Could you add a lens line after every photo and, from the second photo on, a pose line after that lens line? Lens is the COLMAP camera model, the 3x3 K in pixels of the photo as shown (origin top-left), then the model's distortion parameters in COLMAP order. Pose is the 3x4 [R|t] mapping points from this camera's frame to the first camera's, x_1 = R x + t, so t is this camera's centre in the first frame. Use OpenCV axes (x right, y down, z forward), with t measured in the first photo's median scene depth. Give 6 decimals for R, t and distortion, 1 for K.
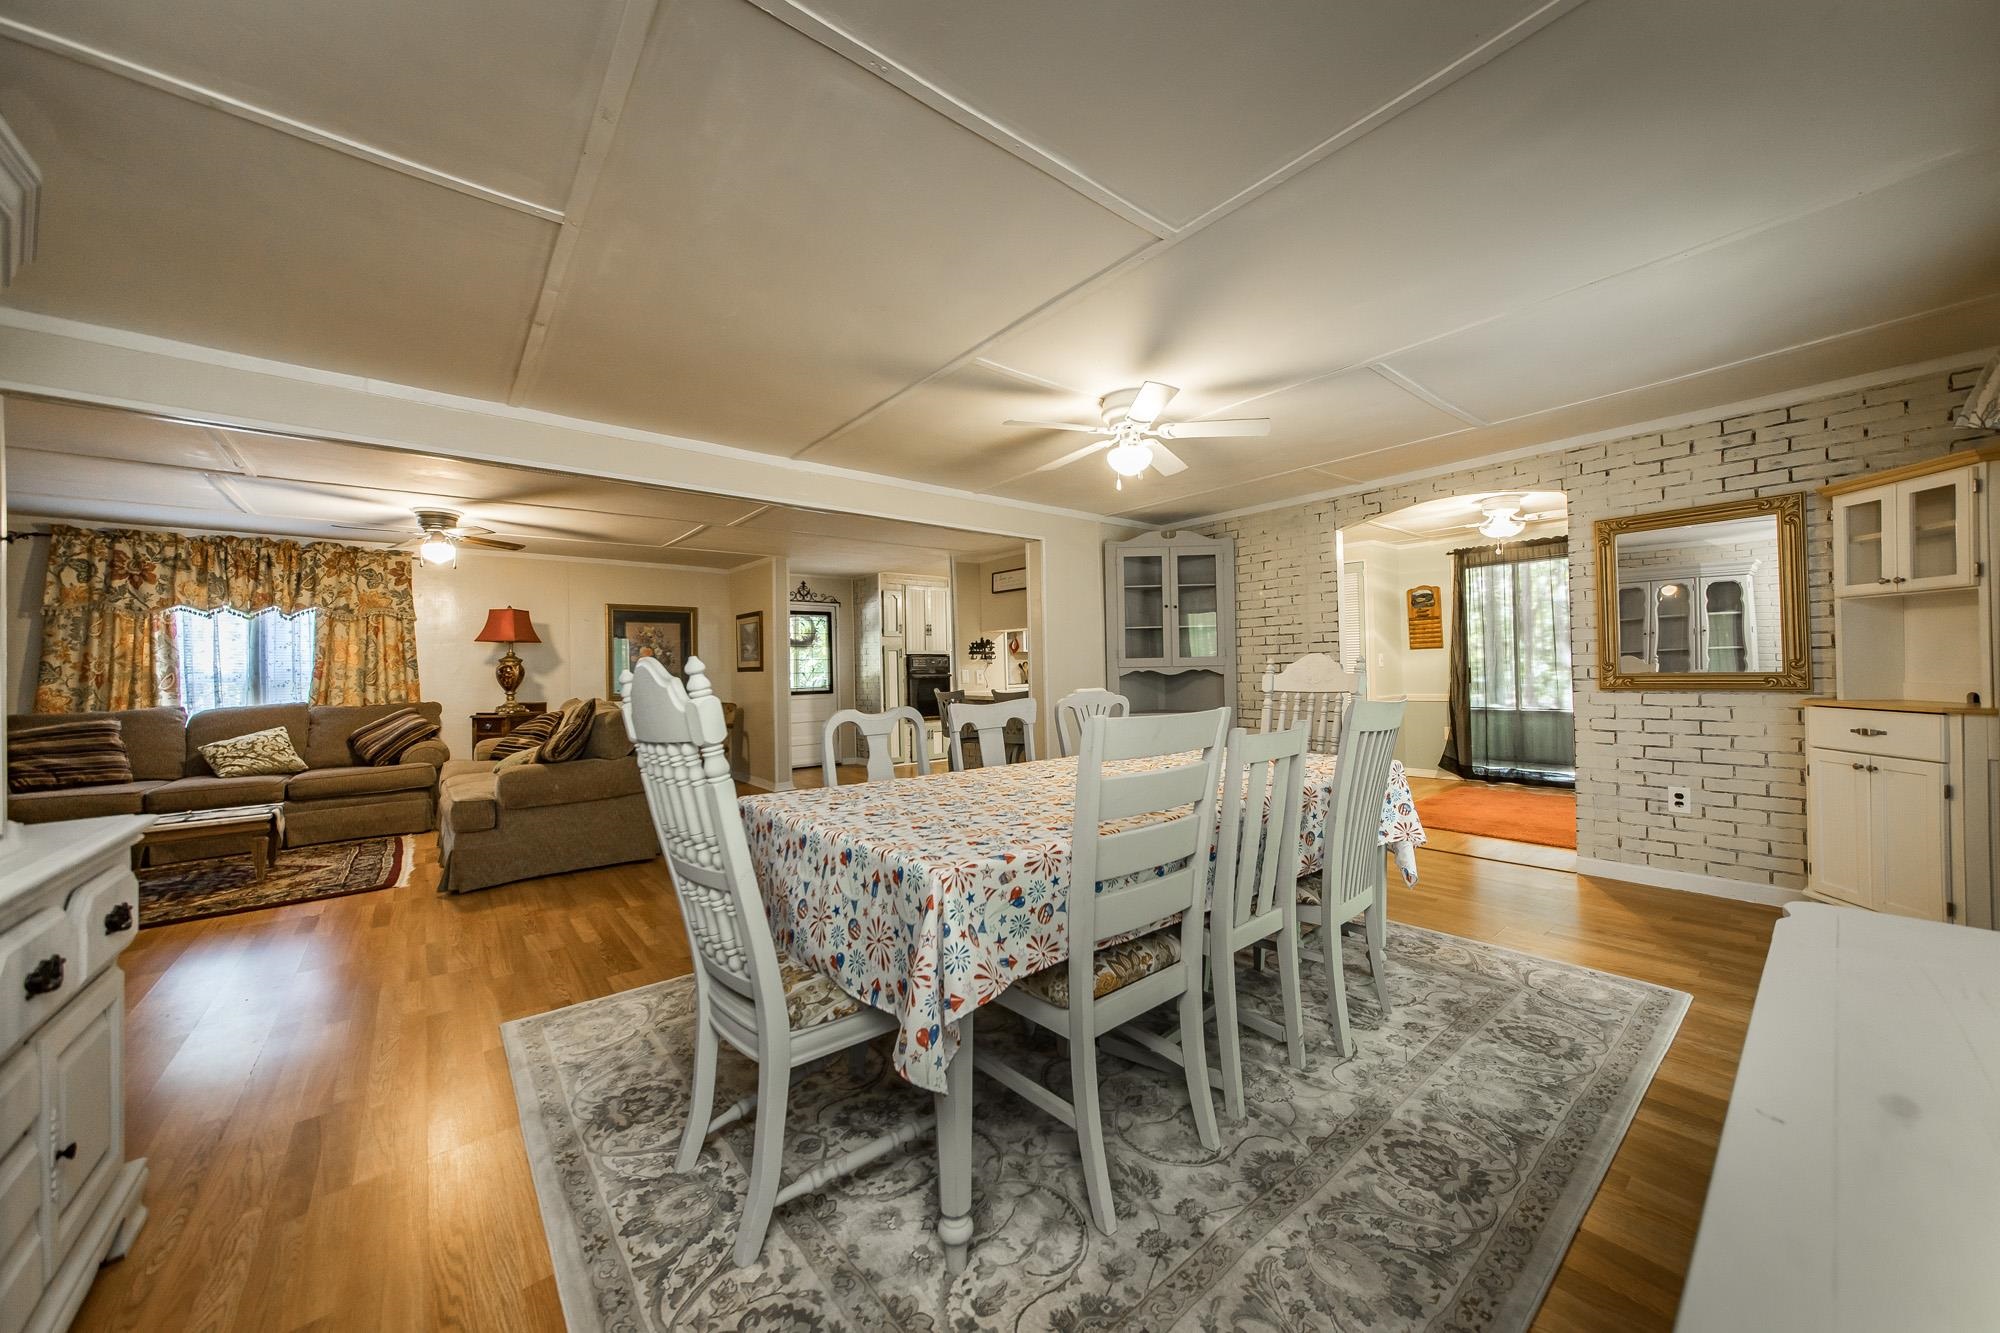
lens RADIAL K [[711.9, 0, 1006.5], [0, 711.9, 656.8], [0, 0, 1]] dist [-0.002113, 0.001668]
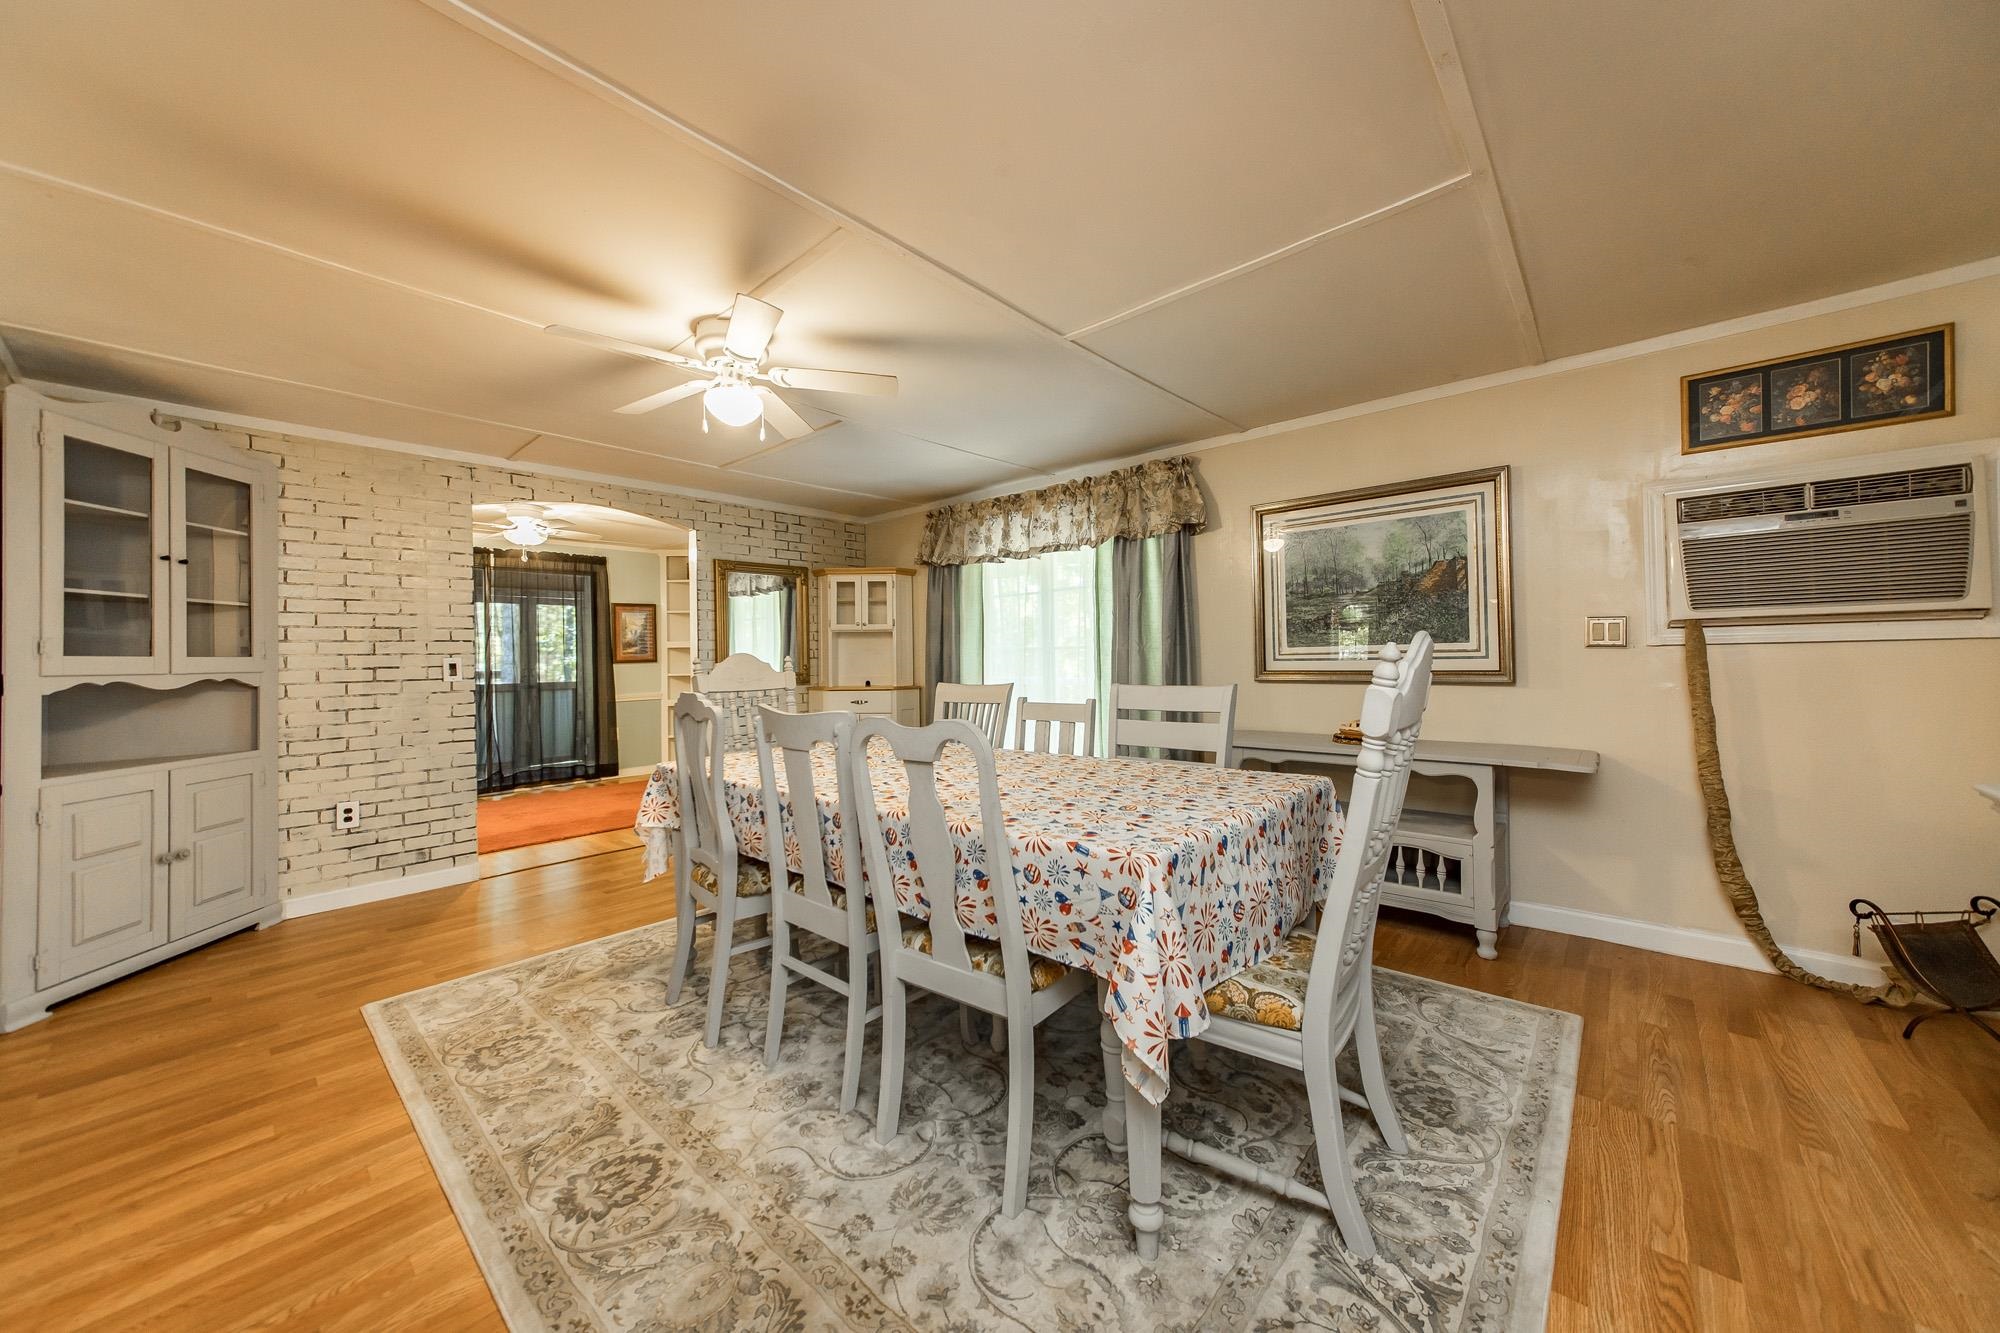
lens RADIAL K [[711.9, 0, 995.7], [0, 711.9, 653.5], [0, 0, 1]] dist [-0.002113, 0.001668]
pose [[-0.166537, 0.028399, 0.985626, -0.383748], [0.005554, 0.999596, -0.027863, 0.016582], [-0.986020, 0.000834, -0.166628, 0.483505]]
